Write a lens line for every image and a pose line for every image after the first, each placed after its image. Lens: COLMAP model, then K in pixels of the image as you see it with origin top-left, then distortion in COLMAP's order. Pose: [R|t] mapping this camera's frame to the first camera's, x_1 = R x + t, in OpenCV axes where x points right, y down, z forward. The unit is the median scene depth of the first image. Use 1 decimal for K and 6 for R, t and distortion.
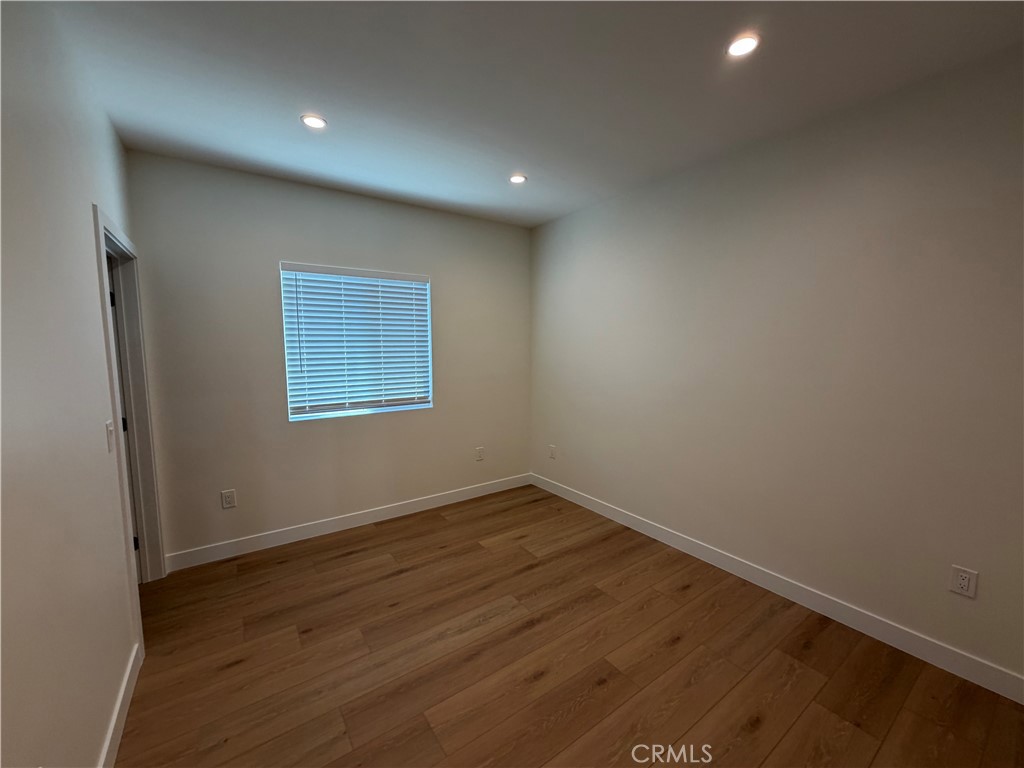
lens RADIAL K [[408.1, 0, 510.2], [0, 408.1, 384.8], [0, 0, 1]] dist [0.001192, -0.001072]
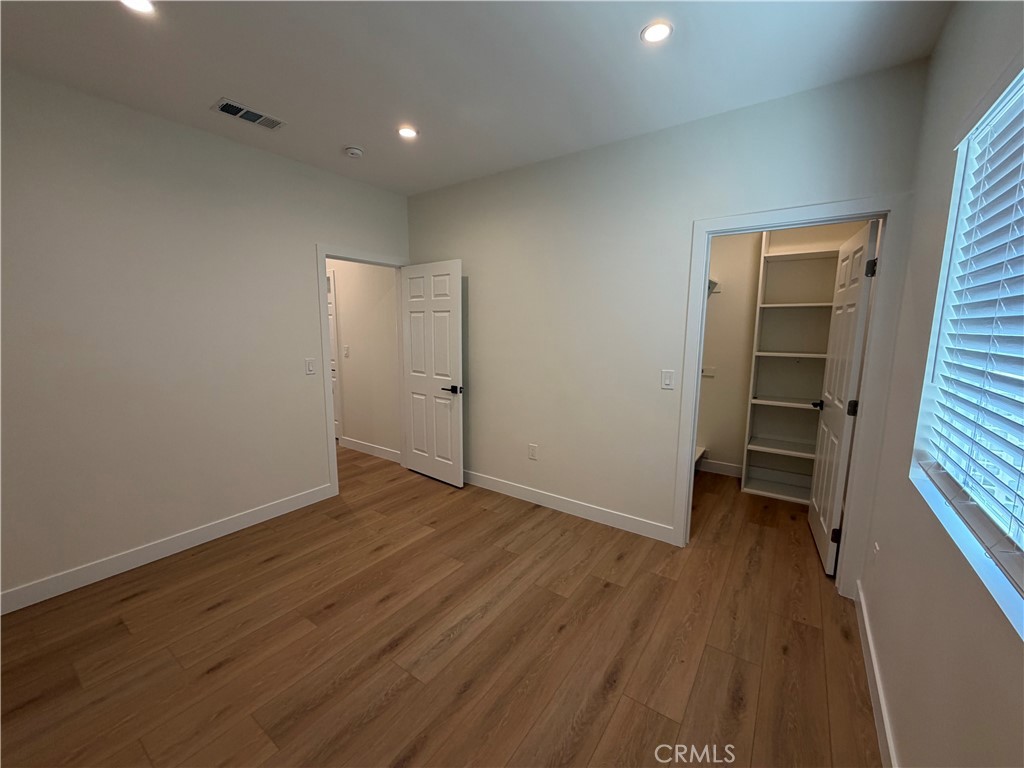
lens RADIAL K [[408.1, 0, 507.7], [0, 408.1, 382.8], [0, 0, 1]] dist [0.001192, -0.001072]
pose [[-0.942780, 0.047974, -0.329946, 0.079388], [-0.033285, 0.971109, 0.236304, -0.161073], [0.331750, 0.233764, -0.913945, 1.727694]]
